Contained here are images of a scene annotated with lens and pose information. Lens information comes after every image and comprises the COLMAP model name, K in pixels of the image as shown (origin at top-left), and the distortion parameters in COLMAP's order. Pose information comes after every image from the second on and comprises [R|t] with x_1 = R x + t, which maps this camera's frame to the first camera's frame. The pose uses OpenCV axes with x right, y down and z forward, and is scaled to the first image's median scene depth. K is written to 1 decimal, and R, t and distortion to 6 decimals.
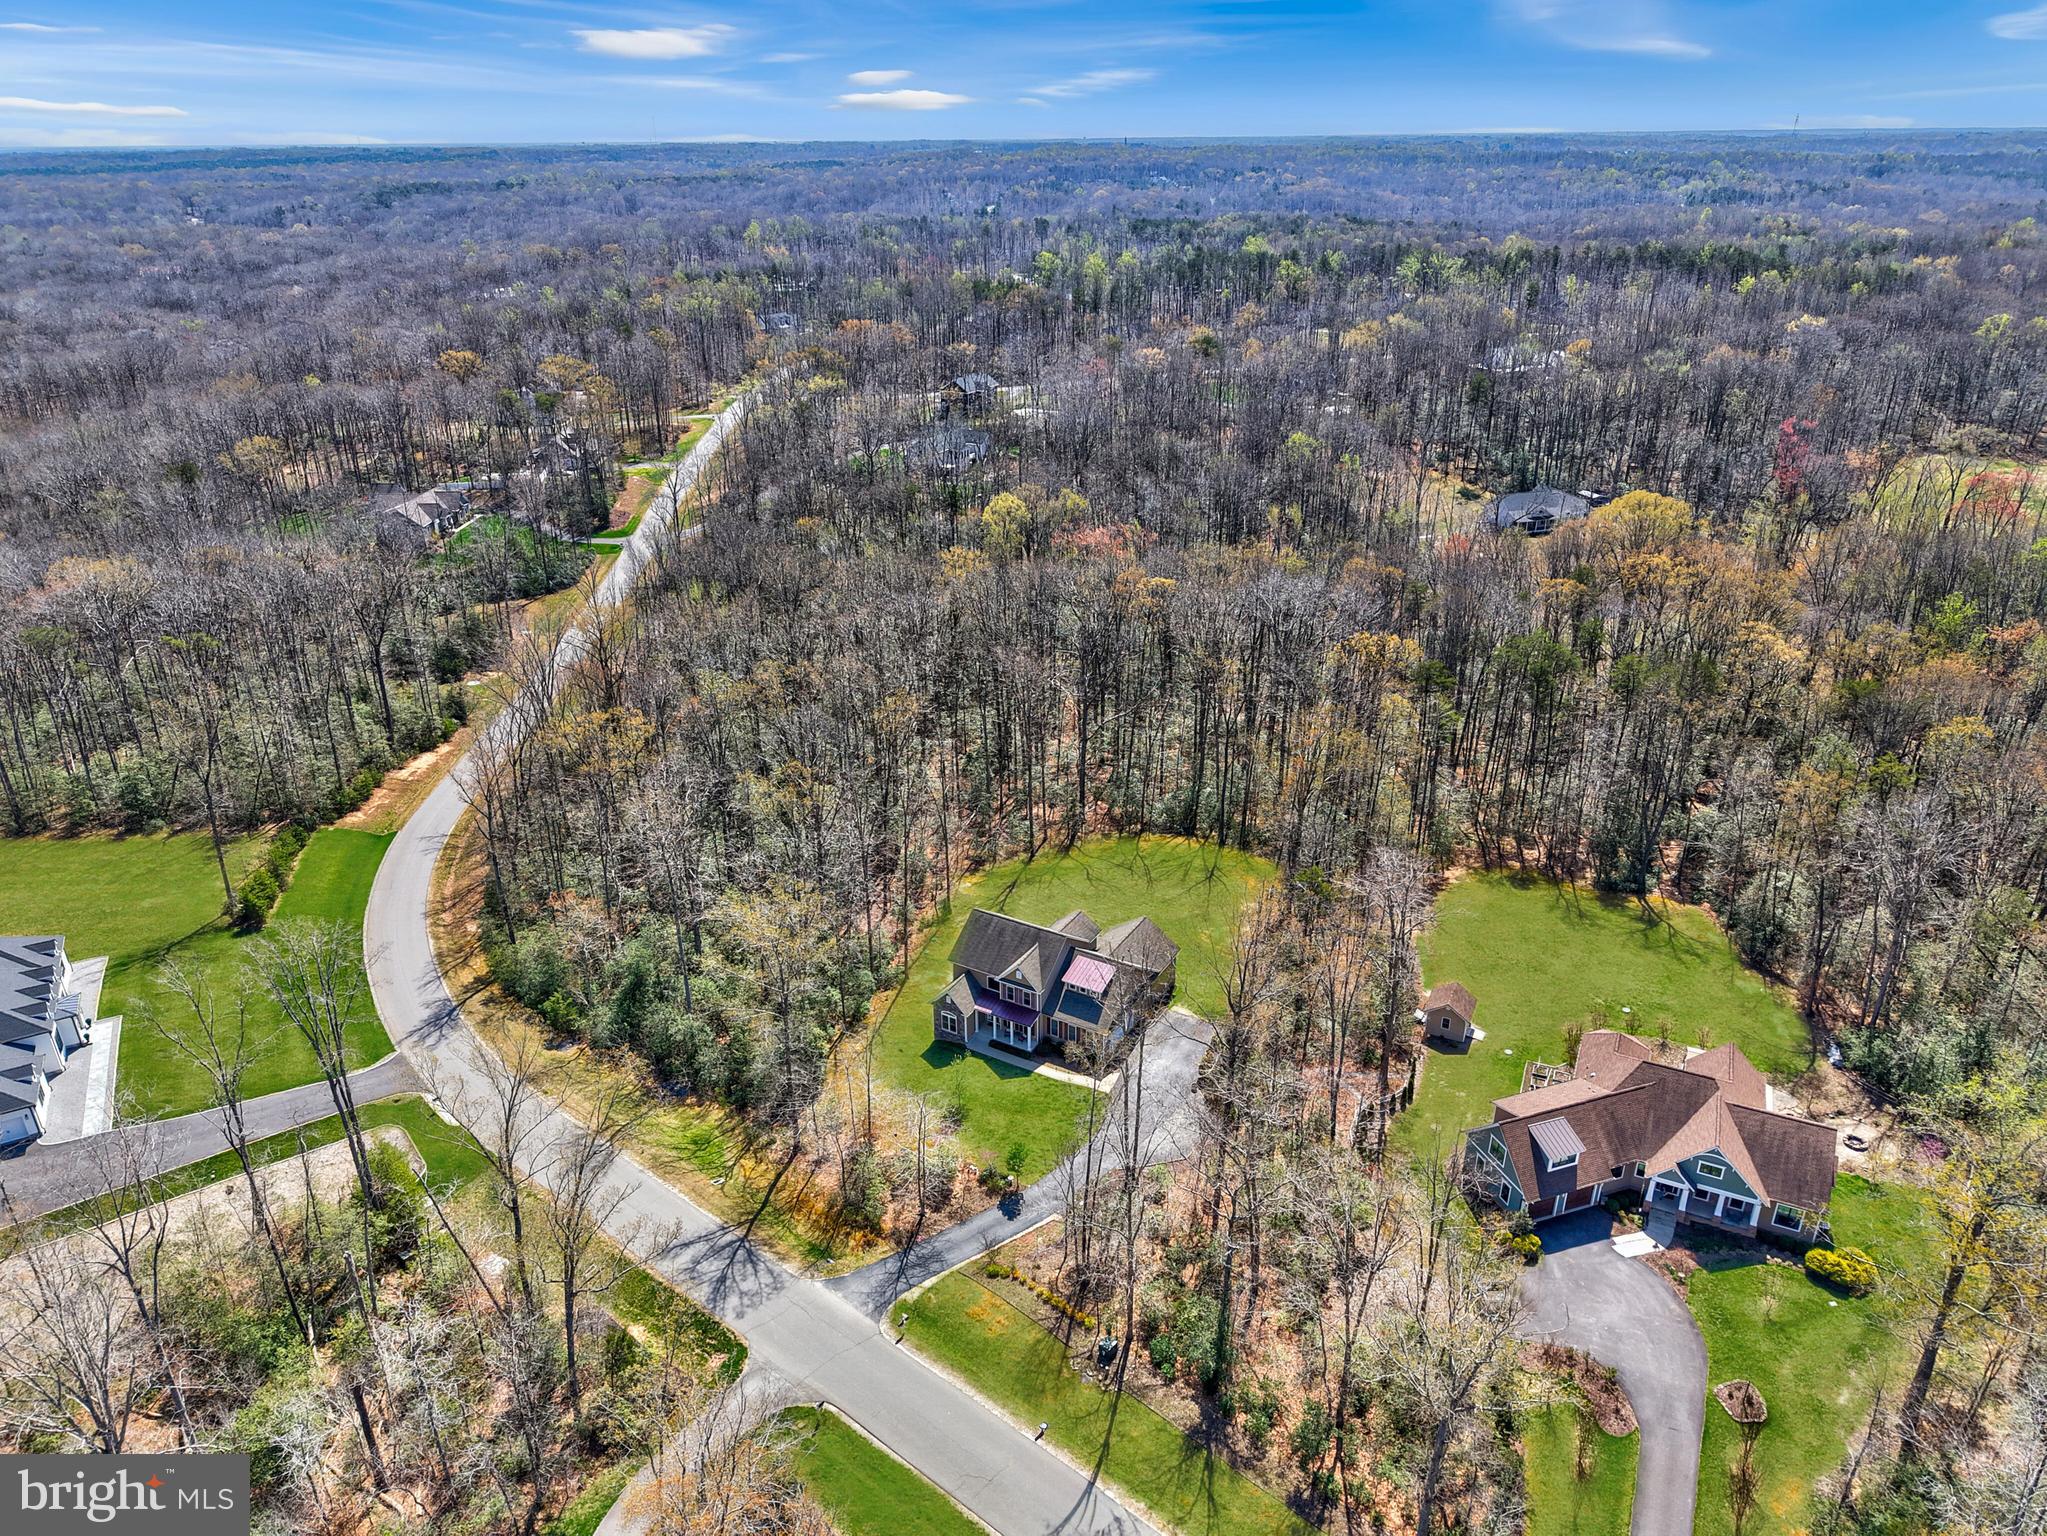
lens RADIAL K [[1414.4, 0, 1023.5], [0, 1414.4, 768.0], [0, 0, 1]] dist [0.075443, -0.065013]
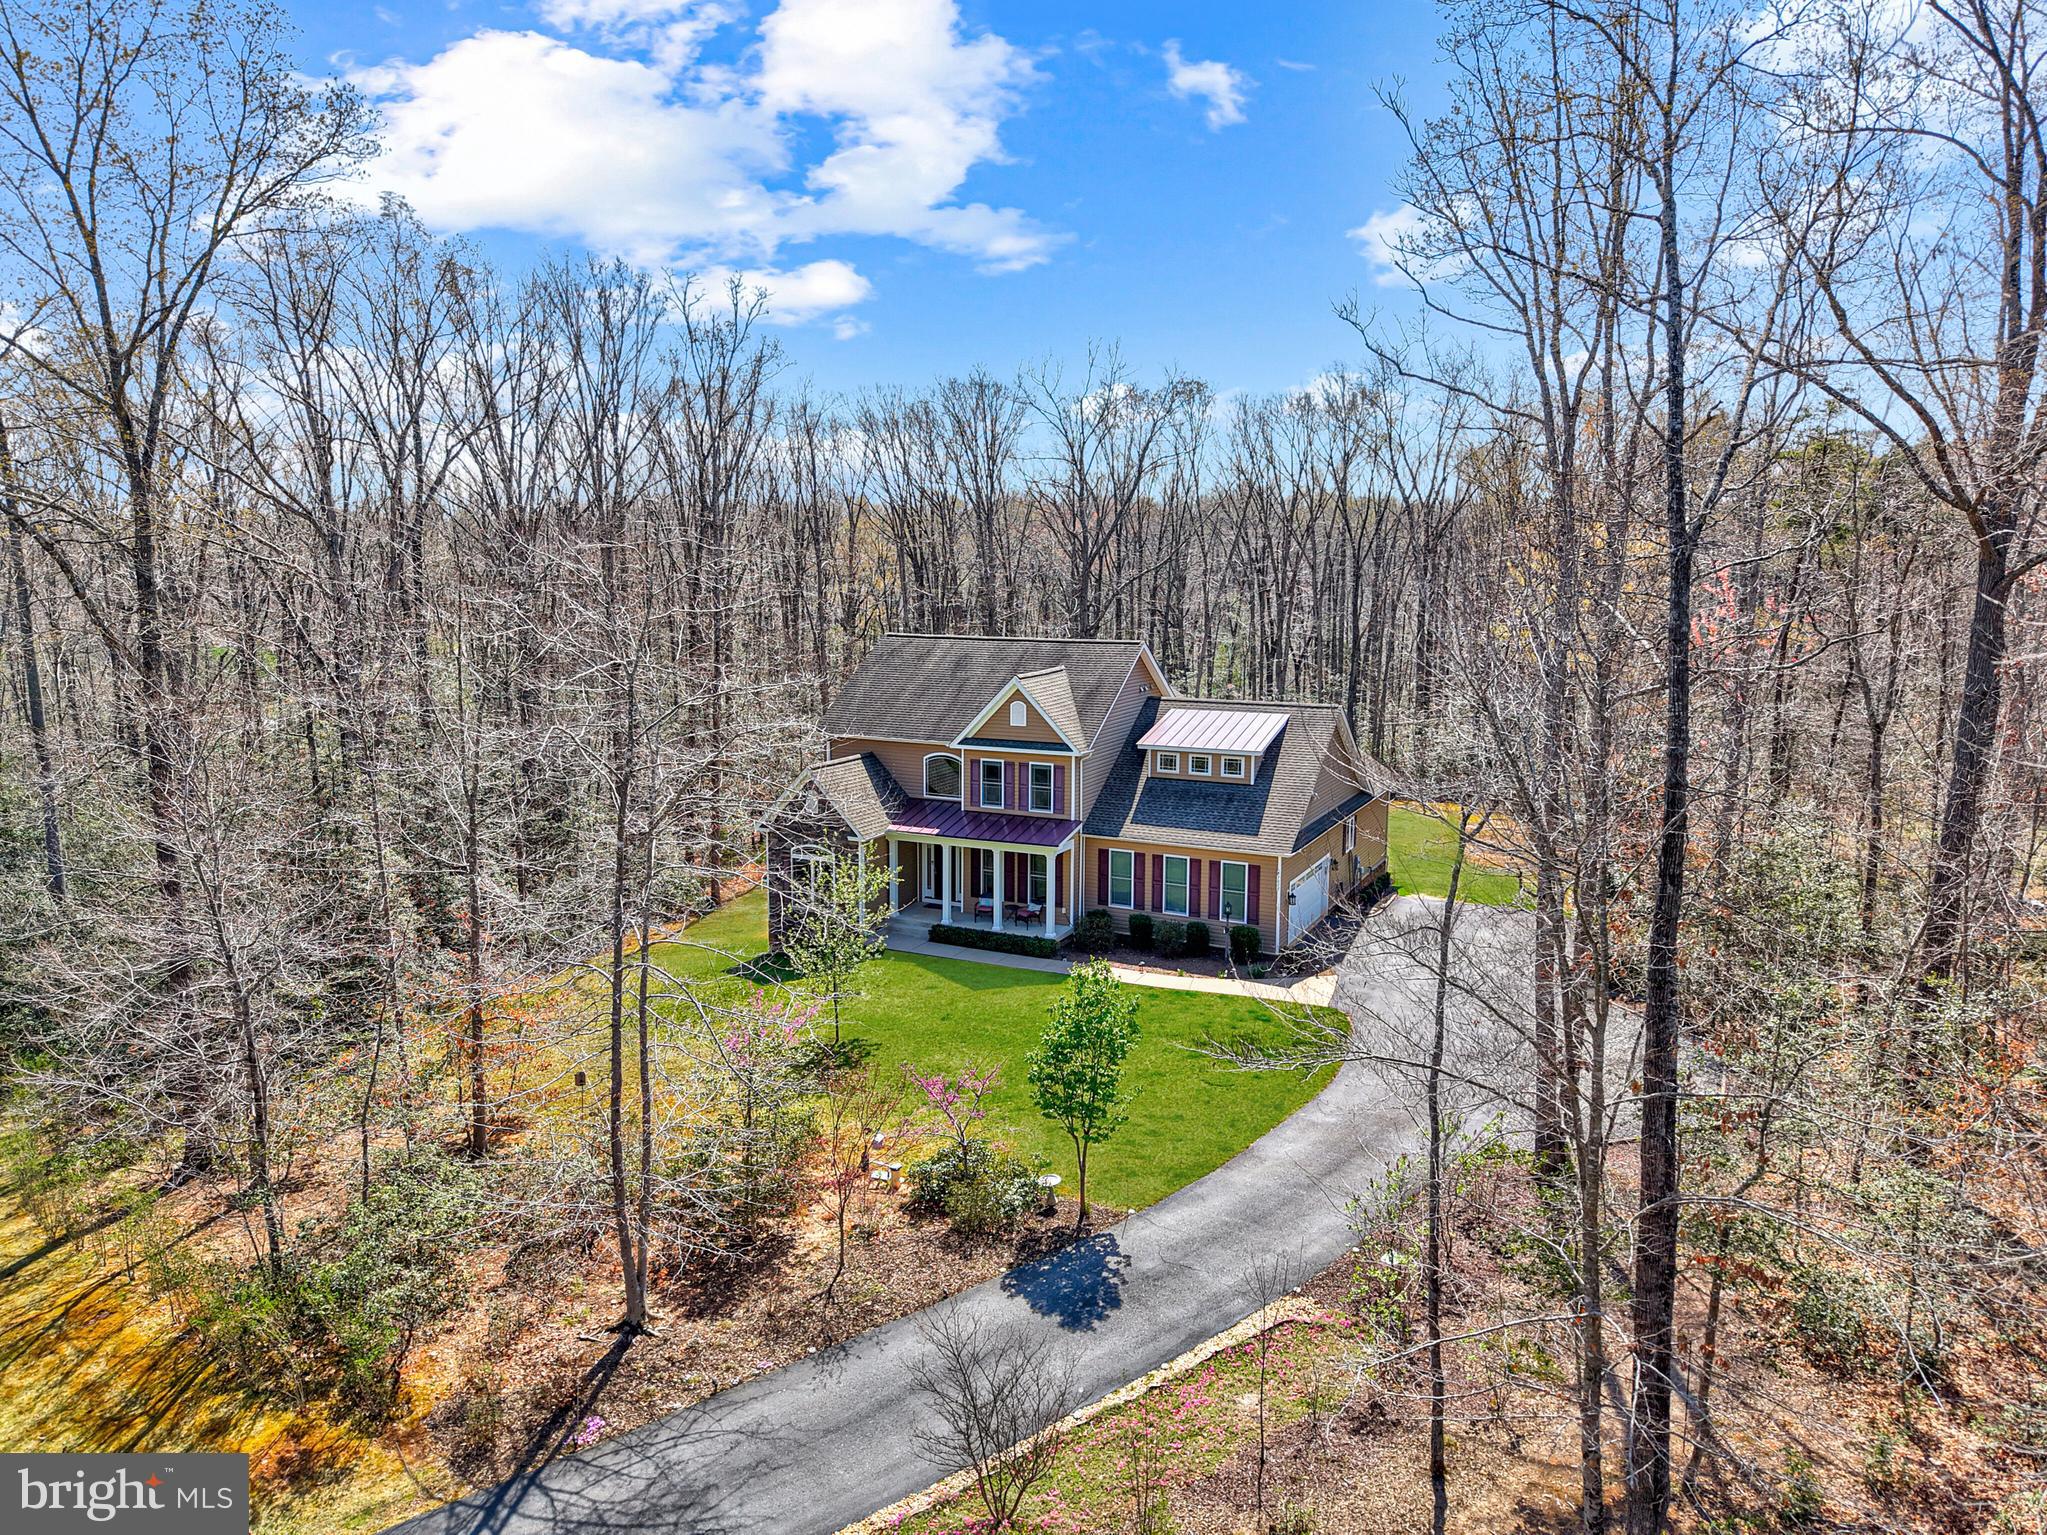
lens RADIAL K [[1414.4, 0, 1023.5], [0, 1414.4, 767.5], [0, 0, 1]] dist [0.075443, -0.065013]
pose [[0.997573, 0.003948, 0.069512, -0.025903], [0.015089, 0.962405, -0.271199, 0.251081], [-0.067970, 0.271590, 0.960010, 0.667838]]
